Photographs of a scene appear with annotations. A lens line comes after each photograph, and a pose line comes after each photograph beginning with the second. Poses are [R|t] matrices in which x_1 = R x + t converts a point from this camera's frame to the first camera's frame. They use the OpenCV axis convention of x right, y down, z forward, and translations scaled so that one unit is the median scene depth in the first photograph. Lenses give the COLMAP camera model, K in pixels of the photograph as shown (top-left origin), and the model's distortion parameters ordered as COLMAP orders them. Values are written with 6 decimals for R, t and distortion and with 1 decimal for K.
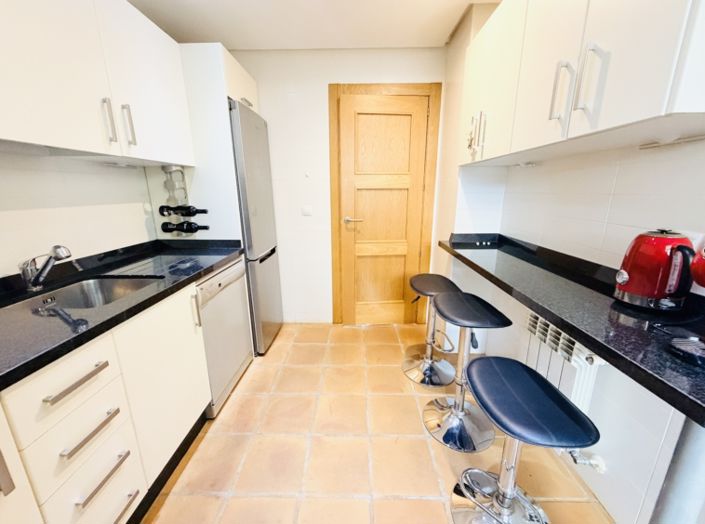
lens RADIAL K [[281.1, 0, 350.7], [0, 281.1, 262.4], [0, 0, 1]] dist [0.001857, 0.000148]
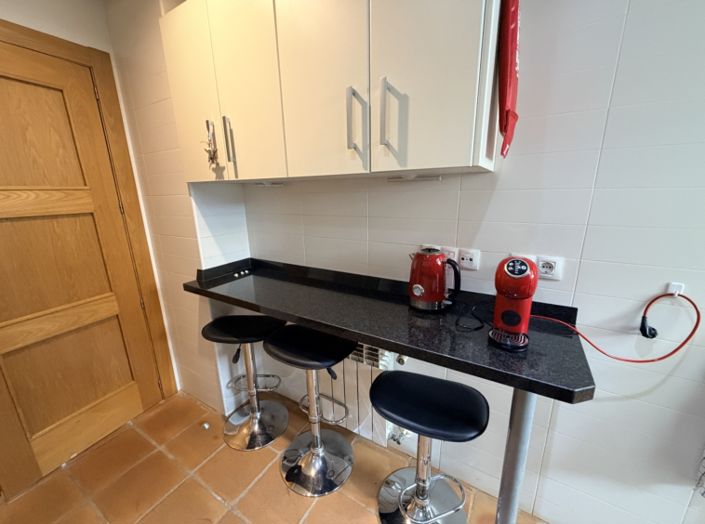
lens RADIAL K [[281.1, 0, 350.7], [0, 281.1, 262.4], [0, 0, 1]] dist [0.001857, 0.000148]
pose [[0.494997, -0.222824, 0.839838, -0.069876], [0.233495, 0.965117, 0.118442, -0.123466], [-0.836934, 0.137470, 0.529758, 0.270236]]
